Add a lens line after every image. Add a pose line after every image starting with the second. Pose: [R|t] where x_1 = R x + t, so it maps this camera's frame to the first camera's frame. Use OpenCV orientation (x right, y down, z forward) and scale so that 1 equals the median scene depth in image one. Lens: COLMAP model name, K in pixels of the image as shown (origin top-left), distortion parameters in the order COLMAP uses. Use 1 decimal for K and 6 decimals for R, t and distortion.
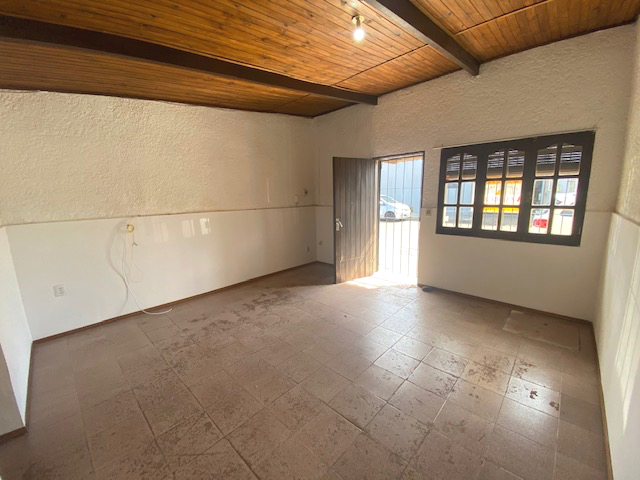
lens RADIAL K [[260.1, 0, 320.0], [0, 260.1, 240.0], [0, 0, 1]] dist [0.000846, 0.000047]
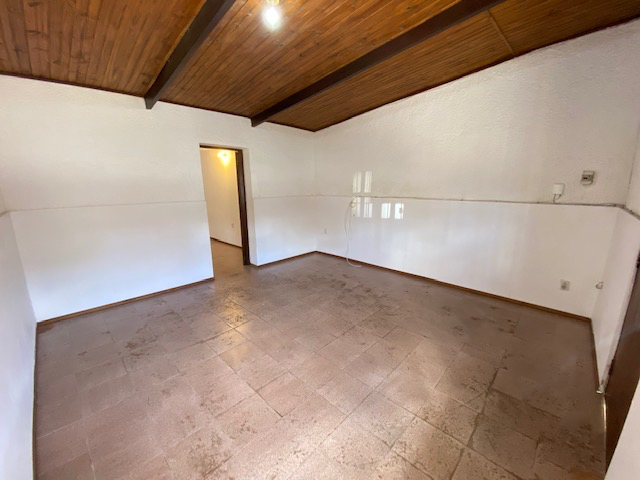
lens RADIAL K [[258.8, 0, 320.0], [0, 258.8, 240.0], [0, 0, 1]] dist [0.001598, 0.000006]
pose [[-0.007950, 0.238829, -0.971029, 0.842983], [-0.178890, 0.955055, 0.236365, -0.175440], [0.983837, 0.175586, 0.035131, 0.855579]]
